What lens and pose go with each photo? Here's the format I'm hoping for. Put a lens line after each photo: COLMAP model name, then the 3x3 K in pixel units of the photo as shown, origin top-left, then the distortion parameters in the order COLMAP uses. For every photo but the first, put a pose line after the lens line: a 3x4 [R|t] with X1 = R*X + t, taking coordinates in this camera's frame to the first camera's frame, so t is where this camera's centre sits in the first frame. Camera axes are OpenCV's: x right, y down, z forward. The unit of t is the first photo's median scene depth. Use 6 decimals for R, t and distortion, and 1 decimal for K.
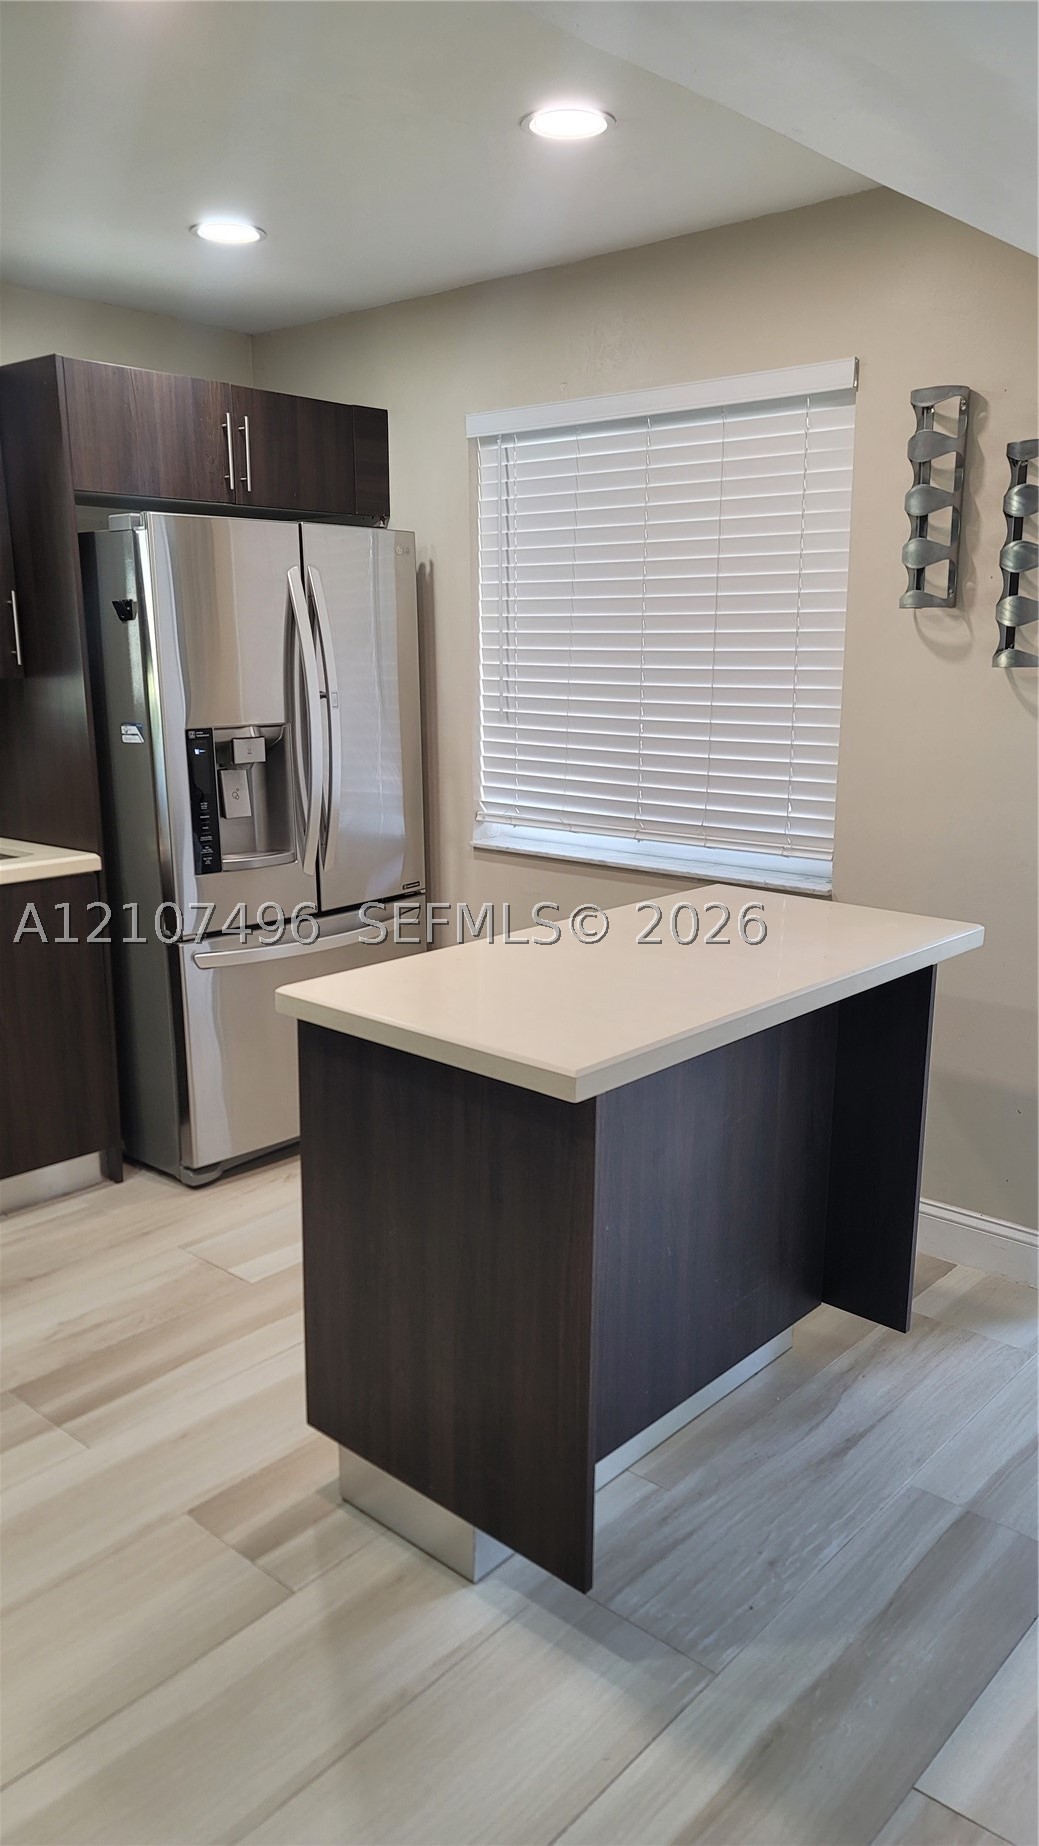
lens RADIAL K [[1376.9, 0, 527.2], [0, 1376.9, 933.0], [0, 0, 1]] dist [0.050160, -0.004979]
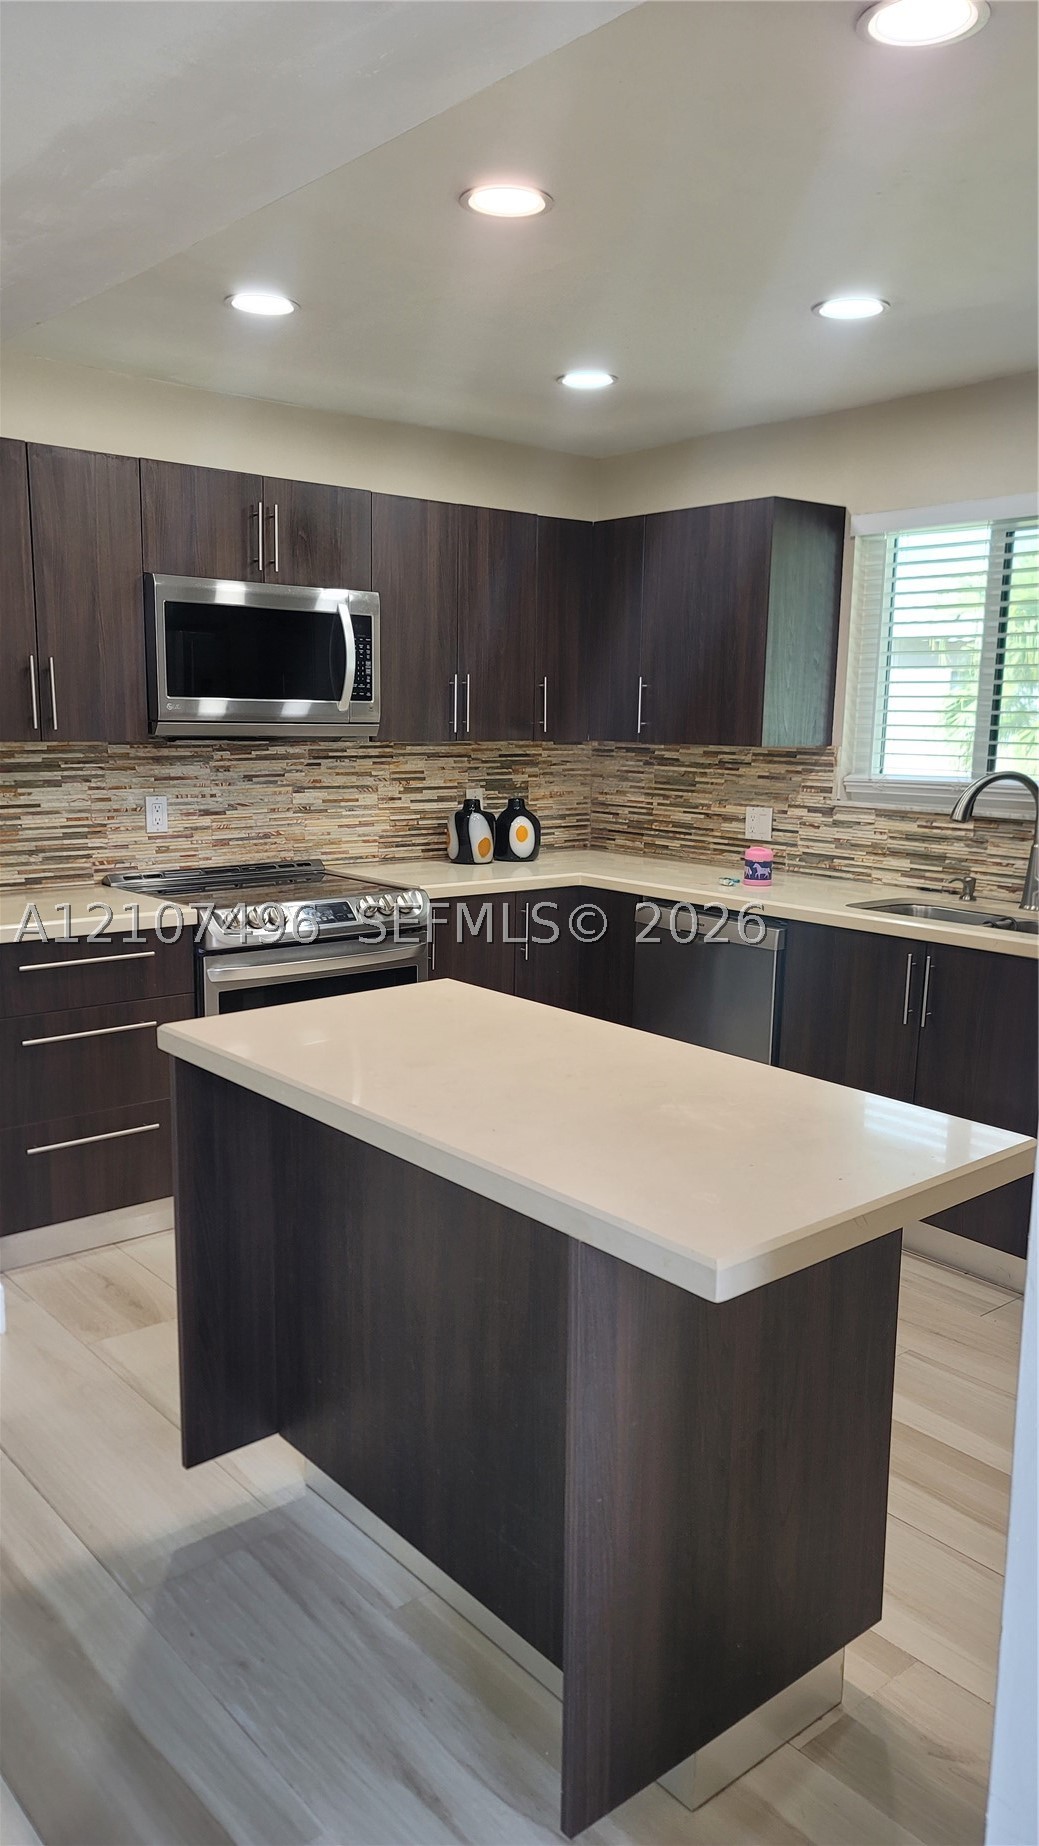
lens RADIAL K [[1335.4, 0, 524.7], [0, 1335.4, 920.0], [0, 0, 1]] dist [0.060893, -0.054028]
pose [[-0.130771, 0.183196, -0.974340, 1.021642], [-0.231030, 0.950092, 0.209645, -0.297907], [0.964118, 0.252517, -0.081921, 1.188281]]
